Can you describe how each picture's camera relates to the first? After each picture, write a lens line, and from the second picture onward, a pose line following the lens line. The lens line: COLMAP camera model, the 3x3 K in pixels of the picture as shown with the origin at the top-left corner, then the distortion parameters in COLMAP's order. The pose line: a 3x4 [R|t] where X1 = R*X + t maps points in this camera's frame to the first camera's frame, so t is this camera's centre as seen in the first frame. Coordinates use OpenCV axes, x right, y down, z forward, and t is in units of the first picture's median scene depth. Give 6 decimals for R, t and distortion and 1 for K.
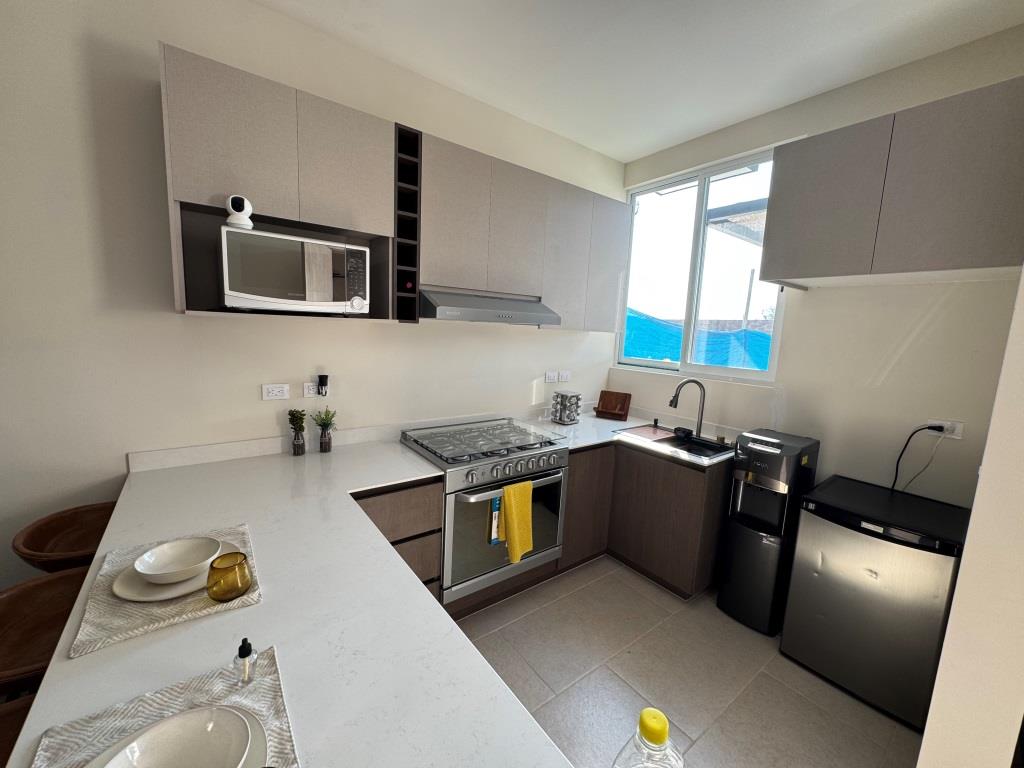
lens RADIAL K [[409.2, 0, 514.7], [0, 409.2, 380.4], [0, 0, 1]] dist [-0.002253, 0.000284]
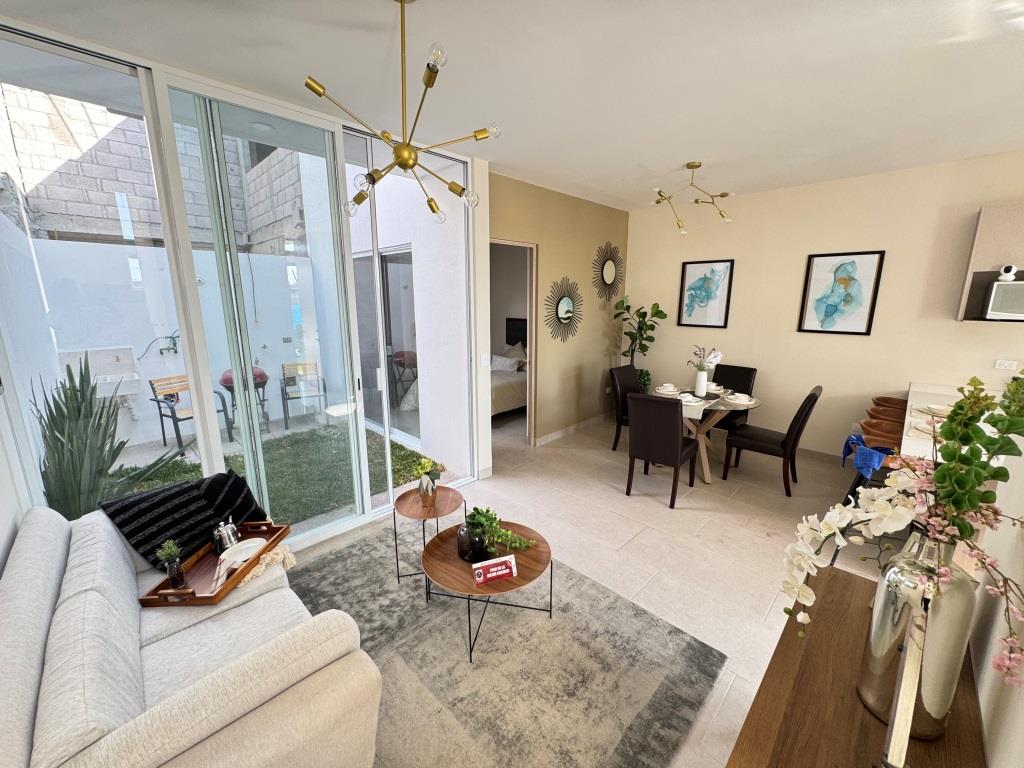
lens RADIAL K [[409.2, 0, 515.3], [0, 409.2, 386.0], [0, 0, 1]] dist [-0.002253, 0.000284]
pose [[0.147769, 0.163204, -0.975463, 0.659269], [-0.128658, 0.981082, 0.144655, 0.107171], [0.980618, 0.104126, 0.165971, -1.066681]]
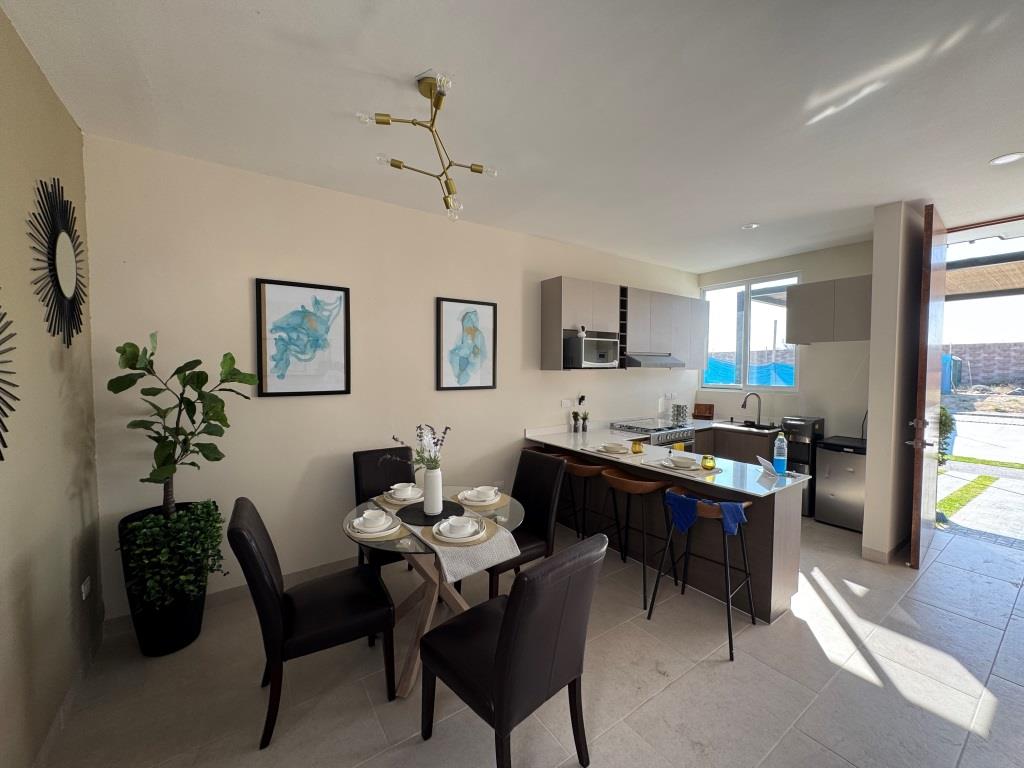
lens RADIAL K [[409.2, 0, 511.2], [0, 409.2, 383.0], [0, 0, 1]] dist [-0.002253, 0.000284]
pose [[0.998049, -0.043185, -0.045091, -0.625581], [0.038868, 0.994946, -0.092579, 0.089071], [0.048861, 0.090646, 0.994684, -0.984233]]
